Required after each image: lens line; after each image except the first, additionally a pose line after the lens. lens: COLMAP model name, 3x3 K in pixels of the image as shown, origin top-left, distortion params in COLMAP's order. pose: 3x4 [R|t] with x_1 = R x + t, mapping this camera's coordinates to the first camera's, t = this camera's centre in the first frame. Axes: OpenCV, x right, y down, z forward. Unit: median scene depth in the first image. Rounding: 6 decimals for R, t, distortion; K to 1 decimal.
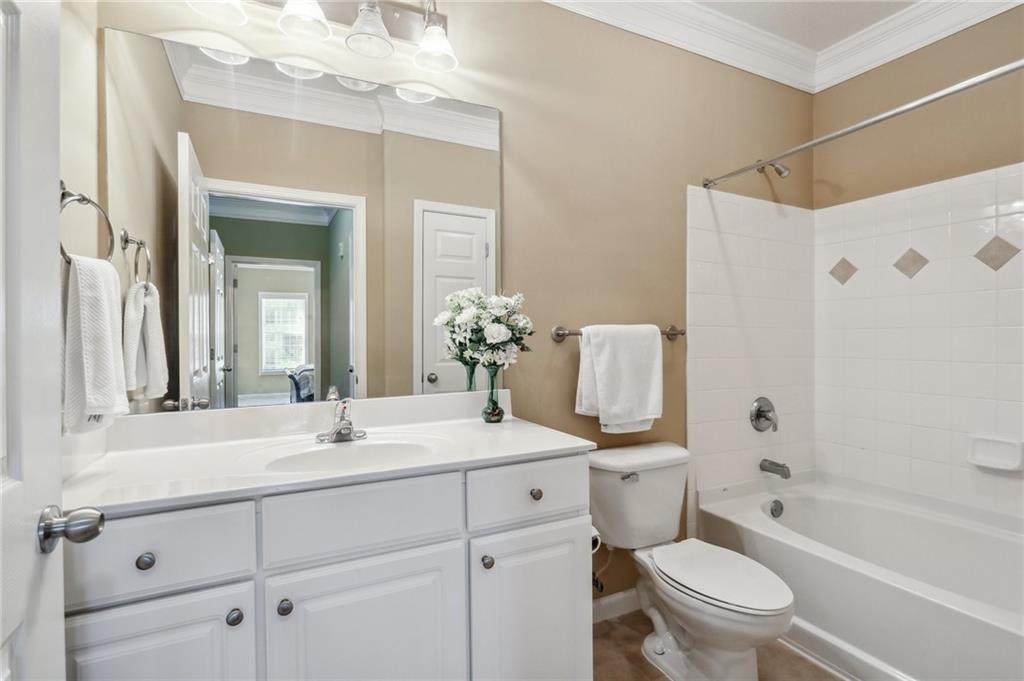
lens RADIAL K [[497.7, 0, 512.0], [0, 497.7, 340.5], [0, 0, 1]] dist [-0.017031, -0.000416]
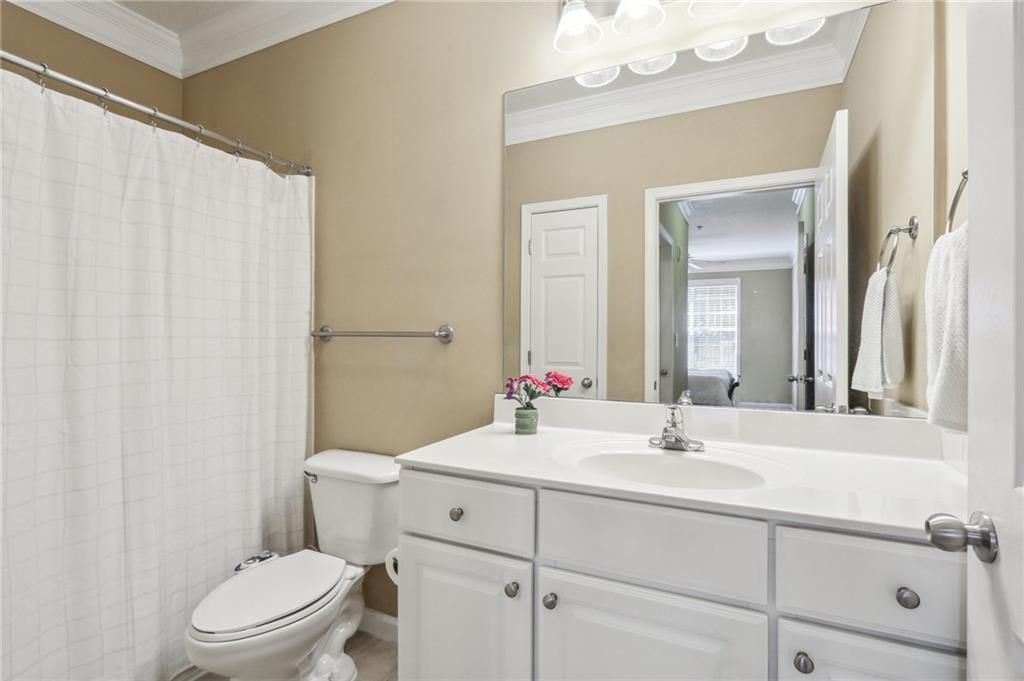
lens RADIAL K [[497.7, 0, 512.0], [0, 497.7, 340.5], [0, 0, 1]] dist [-0.017031, -0.000416]
pose [[0.608184, 0.022634, -0.793473, 0.237618], [-0.010238, 0.999734, 0.020670, -0.014770], [0.793730, -0.004447, 0.608254, 0.261442]]
